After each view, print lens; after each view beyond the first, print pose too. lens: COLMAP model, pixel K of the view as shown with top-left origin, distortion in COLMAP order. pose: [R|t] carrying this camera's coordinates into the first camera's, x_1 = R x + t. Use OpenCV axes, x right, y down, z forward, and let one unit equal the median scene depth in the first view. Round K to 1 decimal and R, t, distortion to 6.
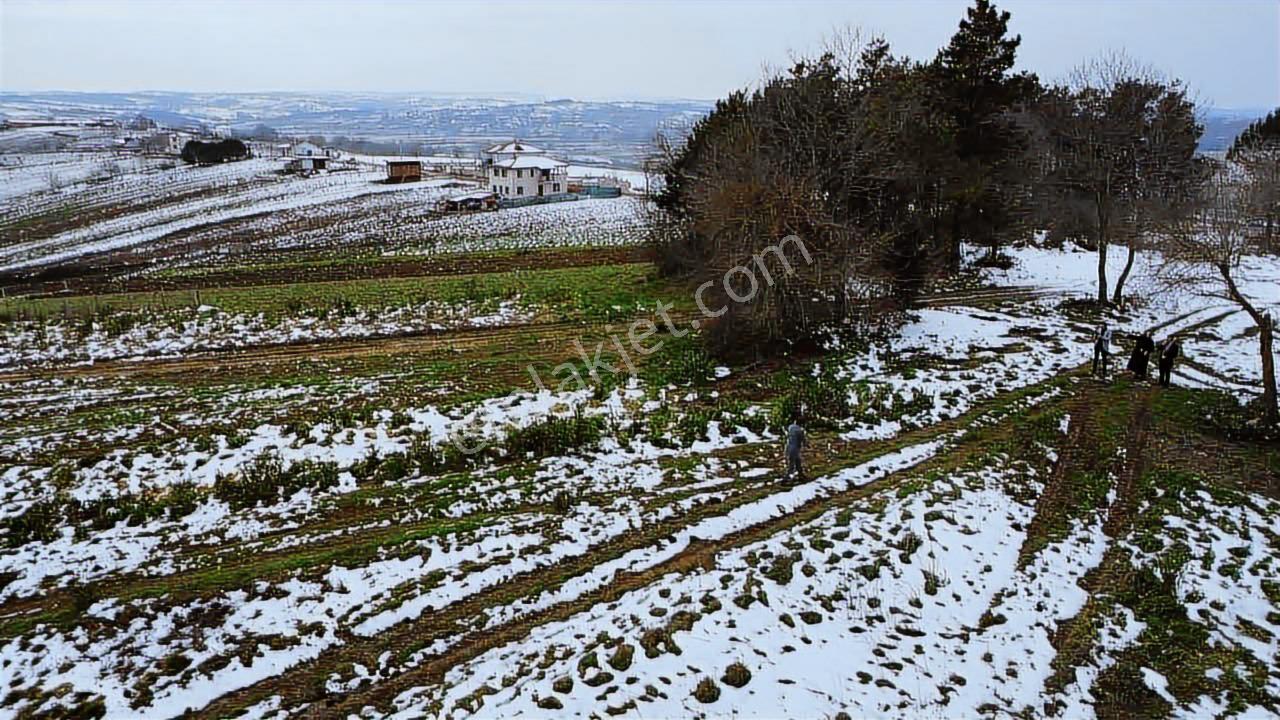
lens RADIAL K [[929.0, 0, 635.1], [0, 929.0, 365.1], [0, 0, 1]] dist [-0.020024, -0.024851]
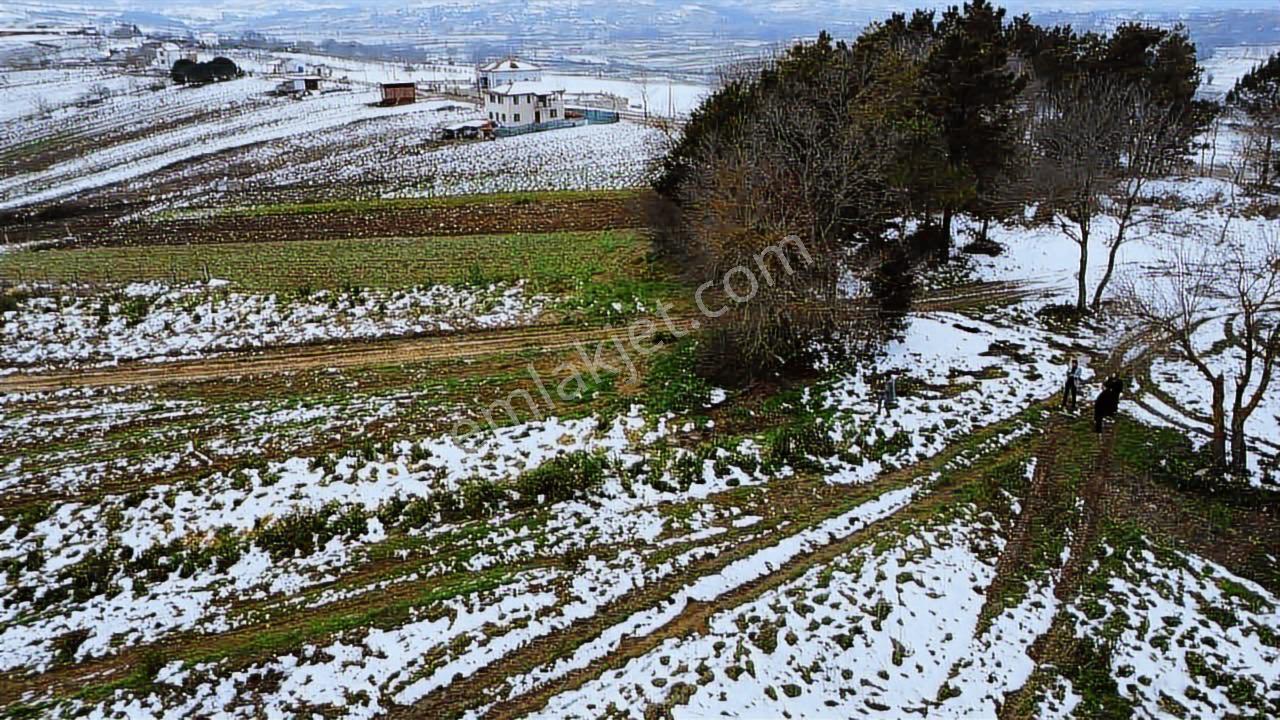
lens RADIAL K [[929.0, 0, 635.1], [0, 929.0, 365.1], [0, 0, 1]] dist [-0.020024, -0.024851]
pose [[0.999952, -0.009788, -0.000229, -0.000604], [0.009758, 0.994518, 0.104108, -0.185478], [-0.000791, -0.104105, 0.994566, -0.075785]]
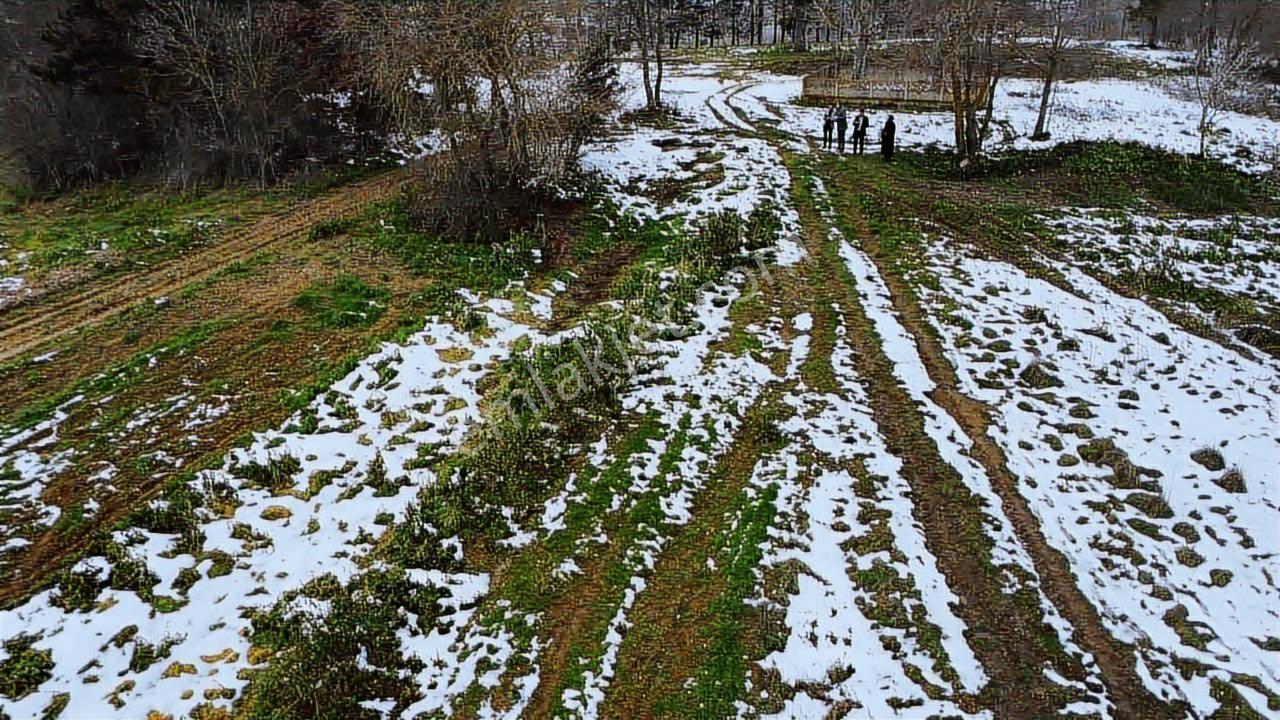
lens RADIAL K [[929.0, 0, 635.1], [0, 929.0, 365.1], [0, 0, 1]] dist [-0.020024, -0.024851]
pose [[0.552827, -0.342411, 0.759696, -0.638320], [0.234570, 0.938755, 0.252421, -0.104038], [-0.799600, 0.038656, 0.599288, 0.608461]]
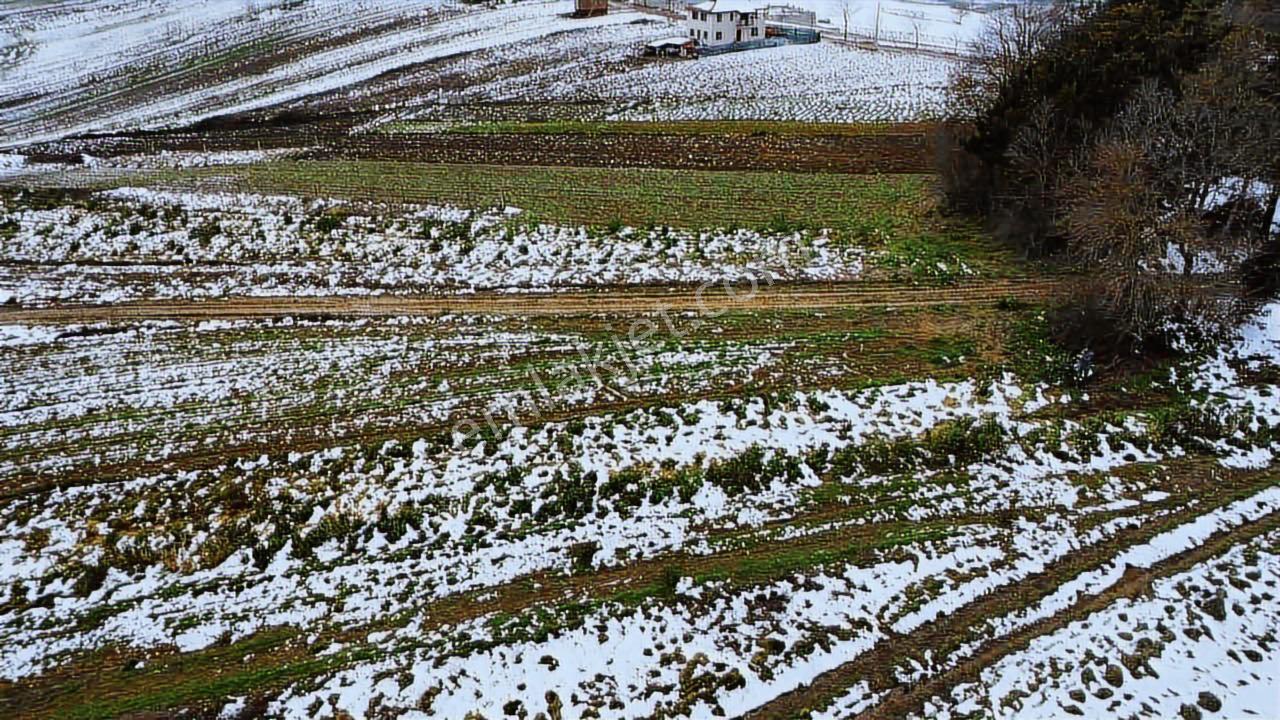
lens RADIAL K [[929.0, 0, 635.1], [0, 929.0, 365.1], [0, 0, 1]] dist [-0.020024, -0.024851]
pose [[0.989120, 0.060435, -0.134121, -0.399586], [-0.032491, 0.978950, 0.201496, -0.277765], [0.143476, -0.194946, 0.970263, -0.244123]]
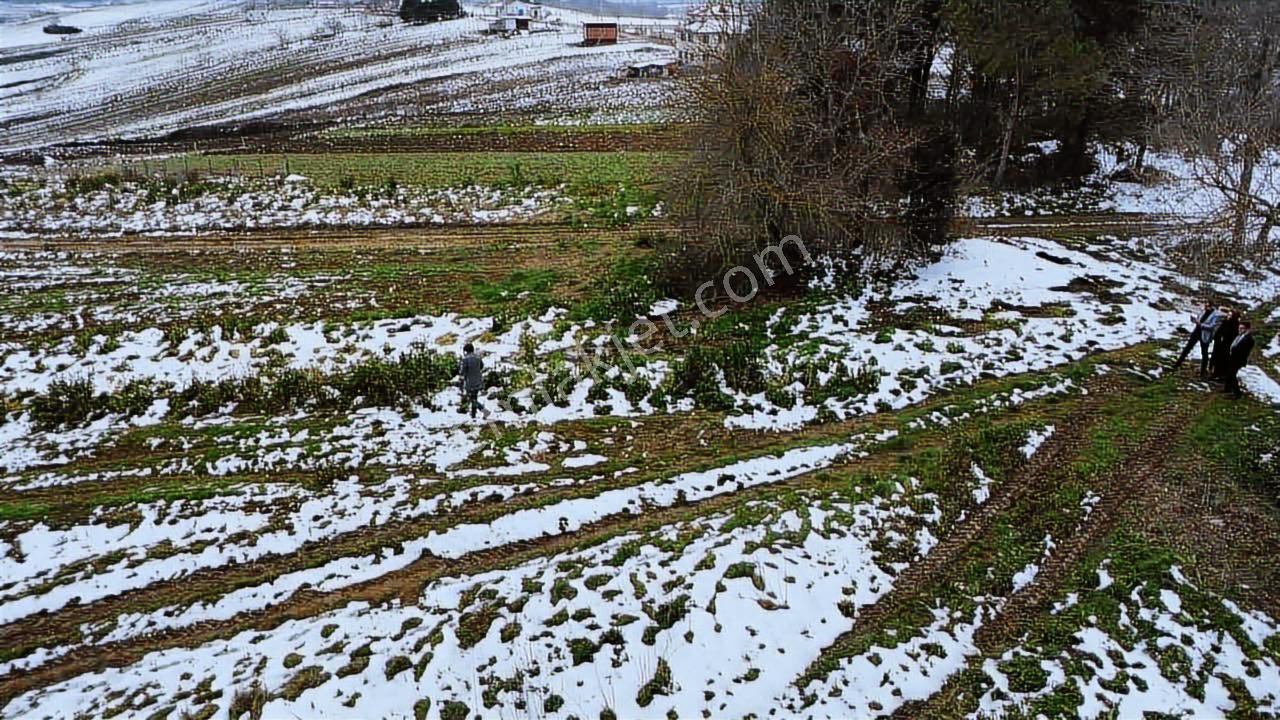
lens RADIAL K [[929.0, 0, 635.1], [0, 929.0, 365.1], [0, 0, 1]] dist [-0.020024, -0.024851]
pose [[0.969038, 0.097174, -0.226986, 0.340910], [-0.065193, 0.987372, 0.144380, -0.077788], [0.238149, -0.125112, 0.963136, 0.277427]]
